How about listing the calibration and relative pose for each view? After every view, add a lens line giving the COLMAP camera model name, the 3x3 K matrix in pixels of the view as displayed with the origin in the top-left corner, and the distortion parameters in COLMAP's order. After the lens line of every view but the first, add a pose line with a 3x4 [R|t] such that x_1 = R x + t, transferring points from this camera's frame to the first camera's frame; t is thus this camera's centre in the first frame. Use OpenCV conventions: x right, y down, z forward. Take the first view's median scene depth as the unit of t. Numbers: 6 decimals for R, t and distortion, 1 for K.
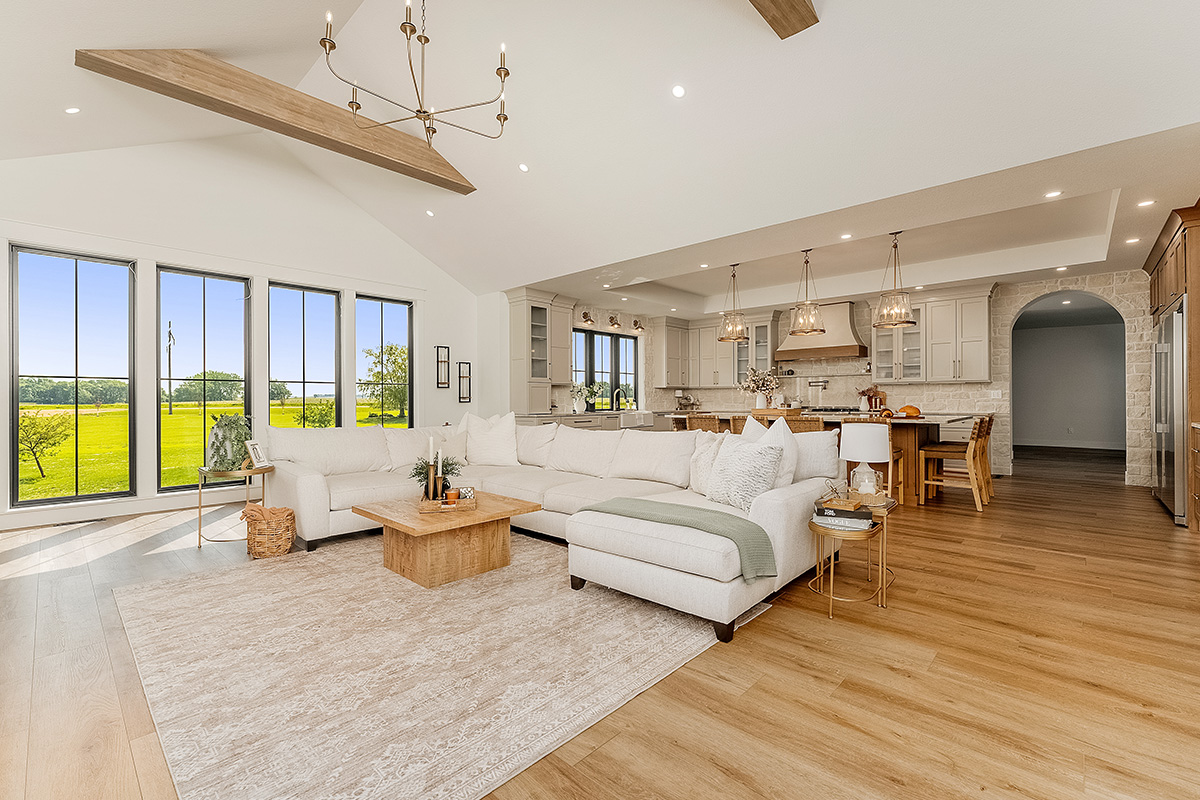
lens RADIAL K [[515.5, 0, 597.9], [0, 515.5, 399.4], [0, 0, 1]] dist [-0.001356, -0.000362]
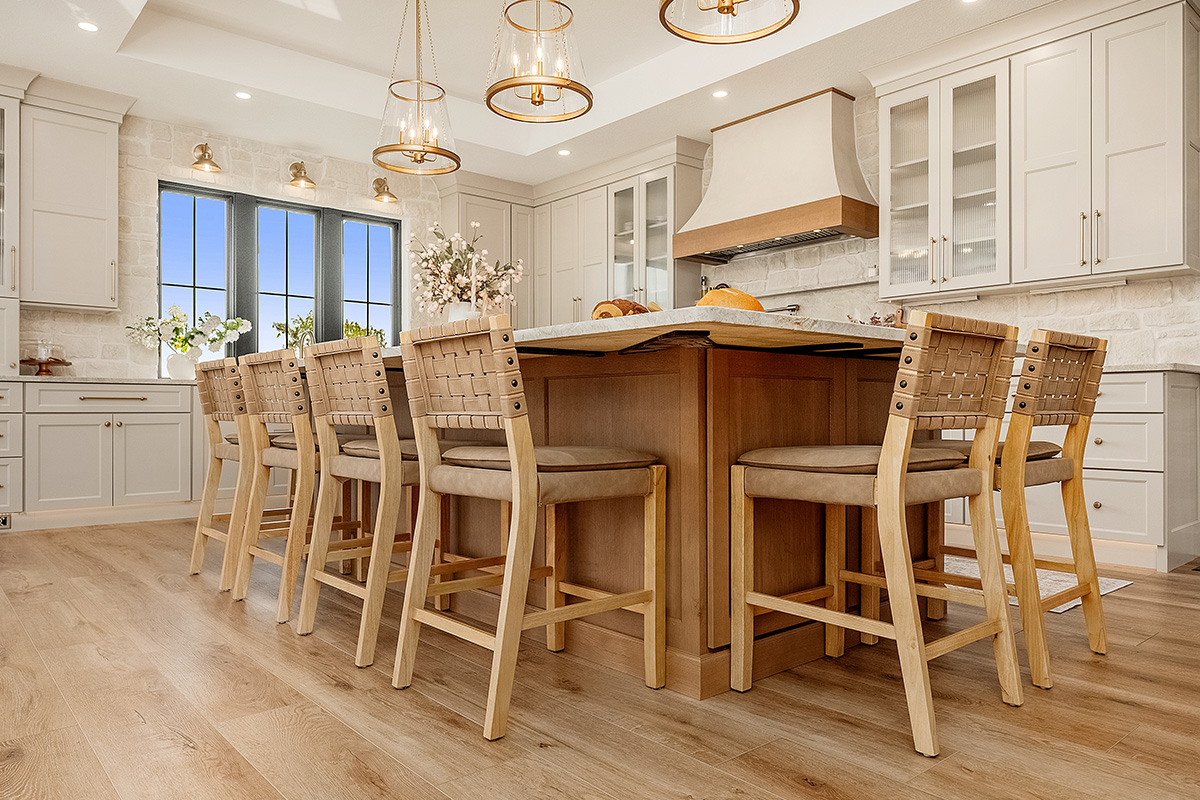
lens RADIAL K [[808.8, 0, 599.5], [0, 808.8, 405.8], [0, 0, 1]] dist [0.000596, -0.000376]
pose [[0.994279, 0.003127, -0.106767, 0.356889], [-0.003315, 0.999993, -0.001585, 0.042276], [0.106761, 0.001930, 0.994283, 0.364858]]
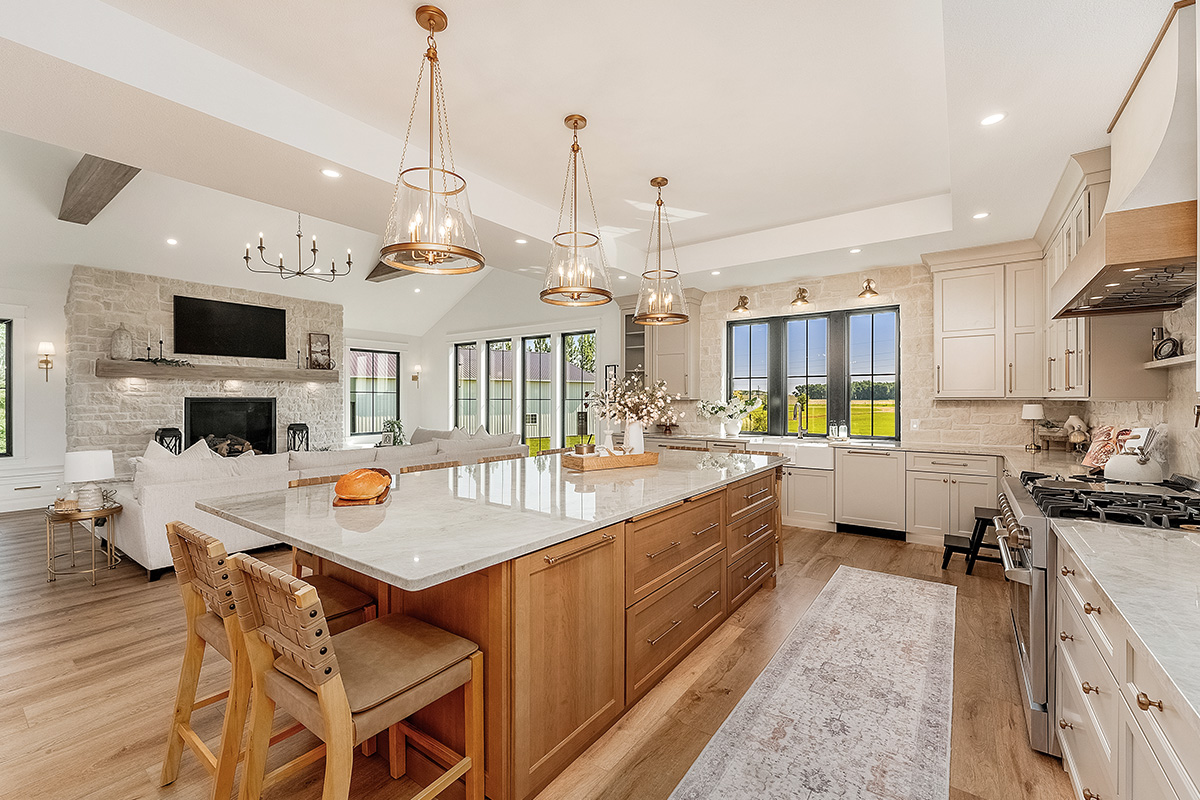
lens RADIAL K [[495.6, 0, 599.2], [0, 495.6, 400.6], [0, 0, 1]] dist [-0.000102, 0.000079]
pose [[0.119538, 0.006094, -0.992811, 0.616474], [-0.001003, 0.999981, 0.006018, -0.027026], [0.992829, 0.000276, 0.119542, 0.694247]]
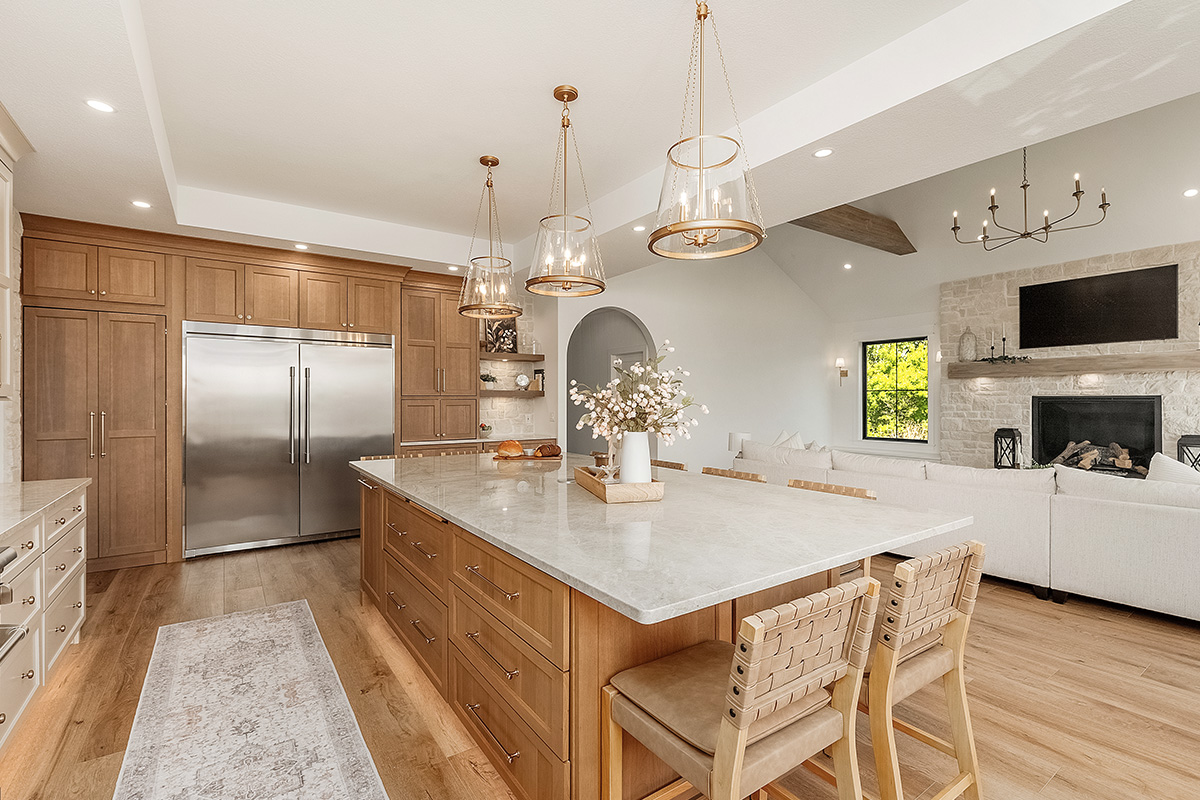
lens RADIAL K [[538.9, 0, 598.7], [0, 538.9, 399.5], [0, 0, 1]] dist [0.000545, -0.000065]
pose [[-0.977869, 0.006898, 0.209106, 0.205440], [0.006830, 0.999976, -0.001049, -0.025280], [-0.209108, 0.000402, -0.977892, 1.027834]]
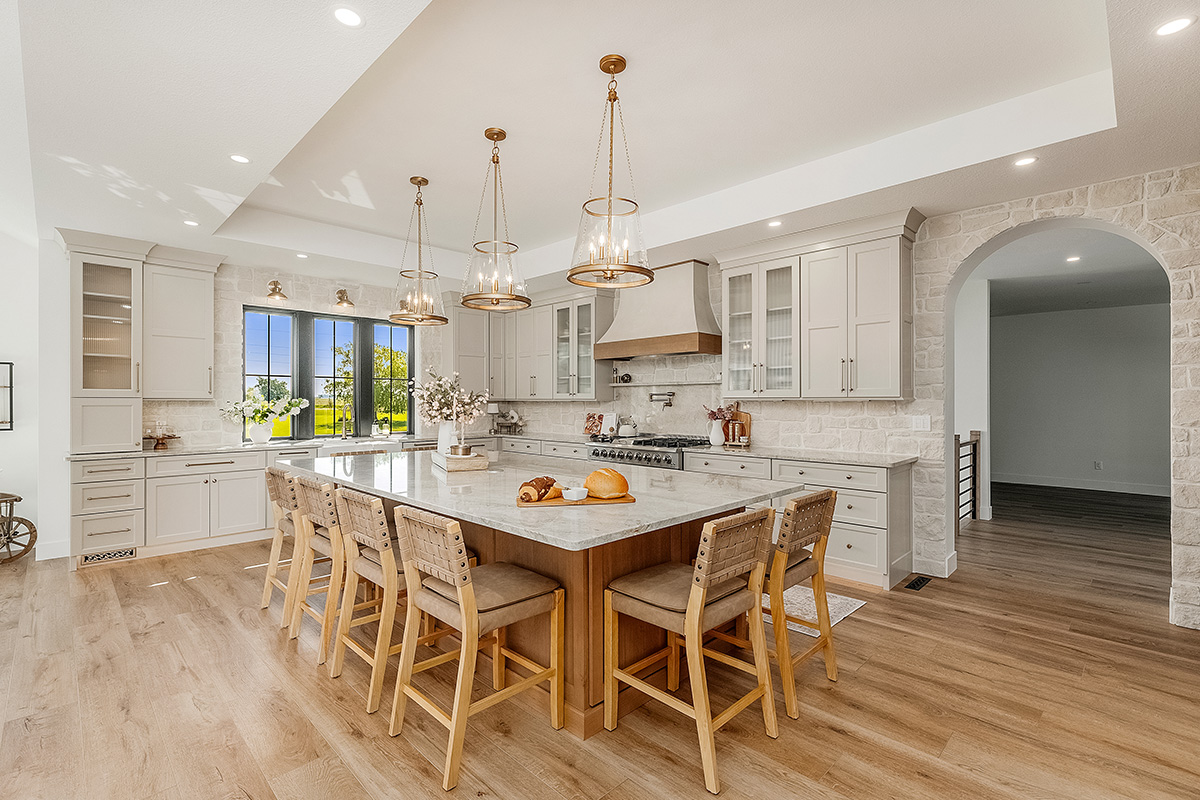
lens RADIAL K [[544.3, 0, 597.8], [0, 544.3, 399.4], [0, 0, 1]] dist [-0.000174, -0.000273]
pose [[0.999340, 0.003410, -0.036159, 0.374799], [-0.003502, 0.999991, -0.002463, -0.025756], [0.036150, 0.002588, 0.999343, 0.348530]]
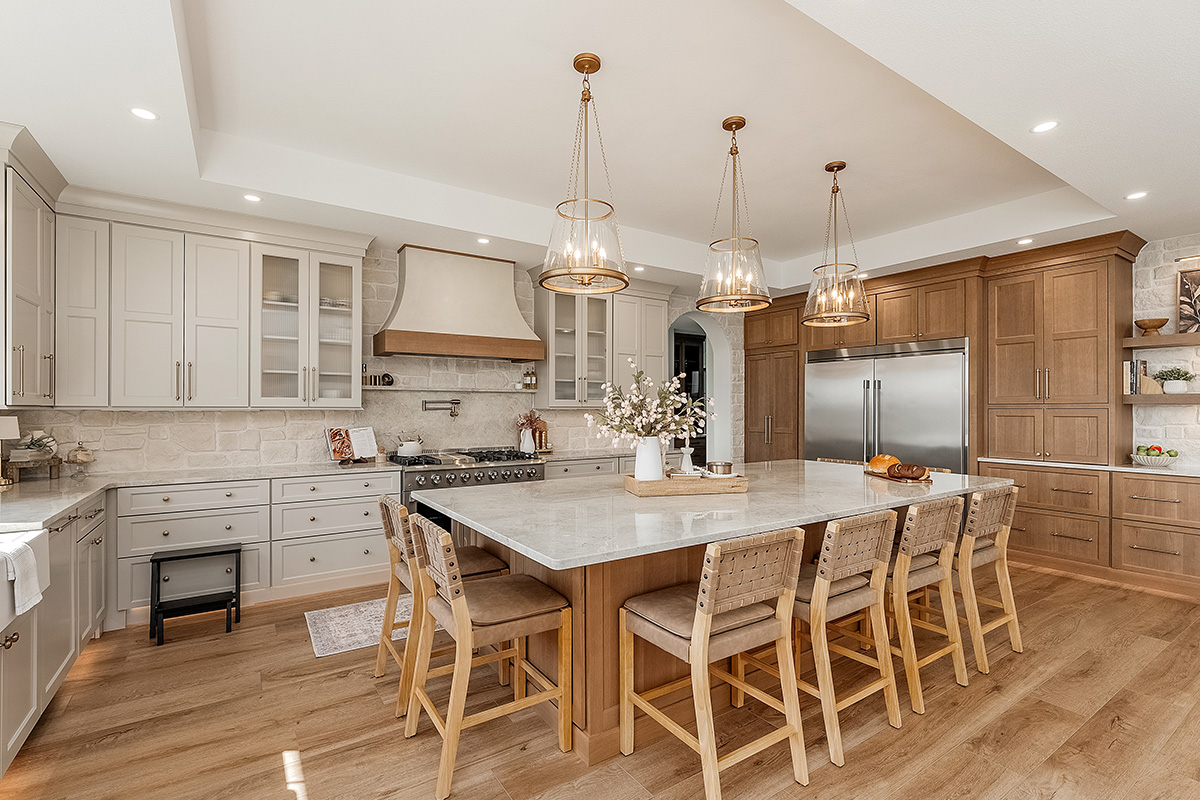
lens RADIAL K [[547.3, 0, 597.4], [0, 547.3, 408.3], [0, 0, 1]] dist [-0.000405, 0.000520]
pose [[0.232385, 0.005256, 0.972610, -0.068588], [-0.000462, 0.999986, -0.005294, -0.024475], [-0.972624, 0.000781, 0.232385, 0.721674]]
